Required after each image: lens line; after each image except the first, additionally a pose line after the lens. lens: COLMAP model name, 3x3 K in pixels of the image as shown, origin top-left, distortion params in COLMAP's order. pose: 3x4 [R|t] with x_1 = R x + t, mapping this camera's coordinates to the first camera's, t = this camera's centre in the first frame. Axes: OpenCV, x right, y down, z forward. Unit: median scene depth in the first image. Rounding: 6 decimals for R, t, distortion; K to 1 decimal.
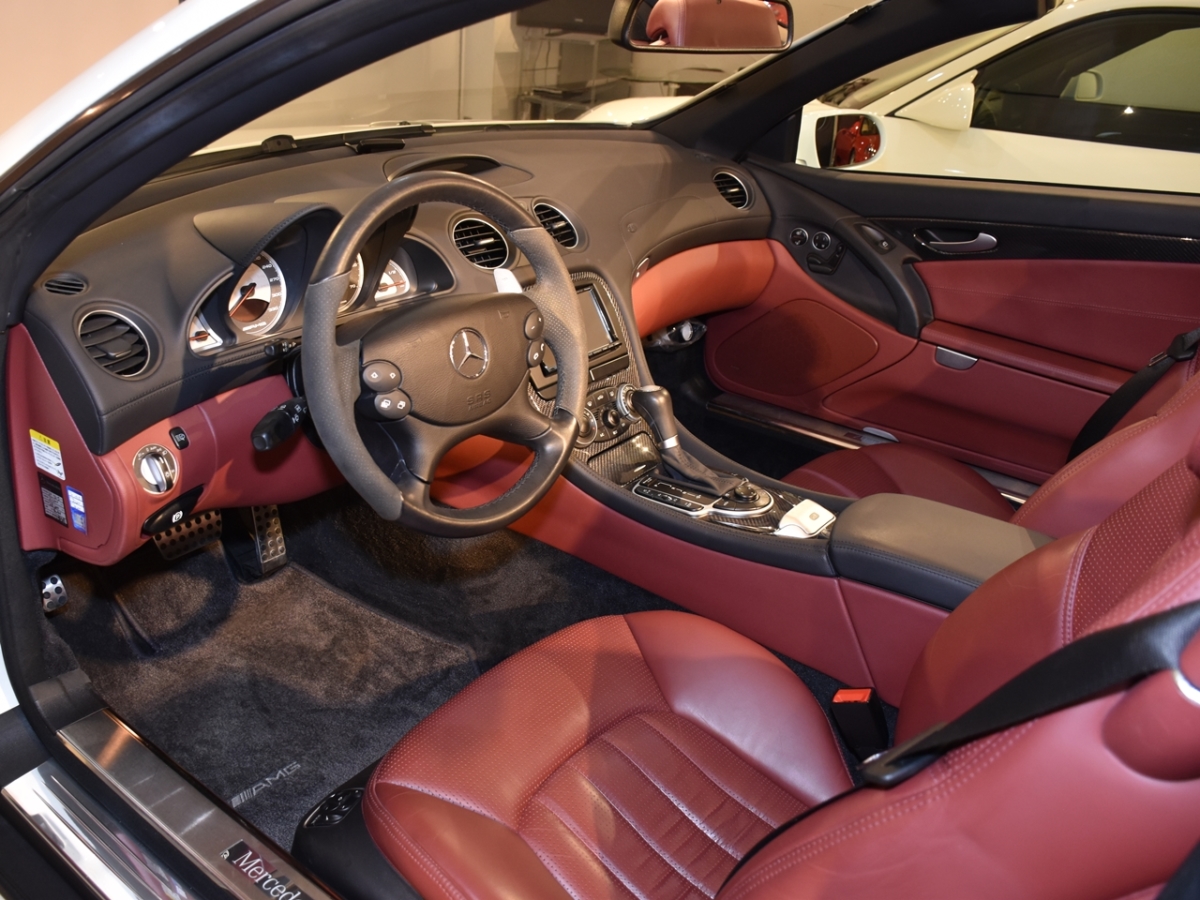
lens RADIAL K [[1073.2, 0, 591.4], [0, 1073.2, 444.2], [0, 0, 1]] dist [-0.136456, 0.084757]
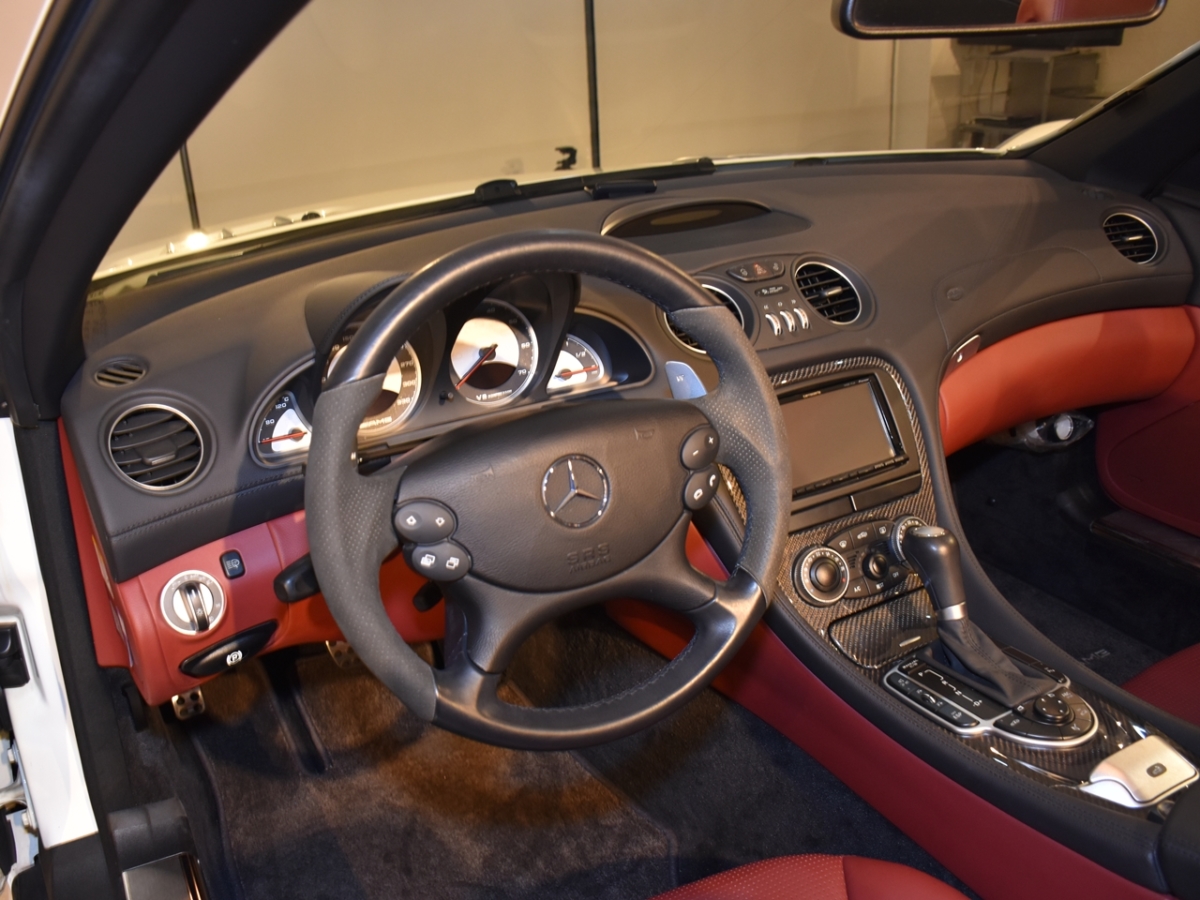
lens RADIAL K [[1073.2, 0, 569.8], [0, 1073.2, 448.0], [0, 0, 1]] dist [-0.136456, 0.084757]
pose [[0.896748, 0.066979, -0.437443, 0.142523], [-0.079530, 0.996778, -0.010414, -0.080654], [0.435337, 0.044129, 0.899186, 0.284837]]
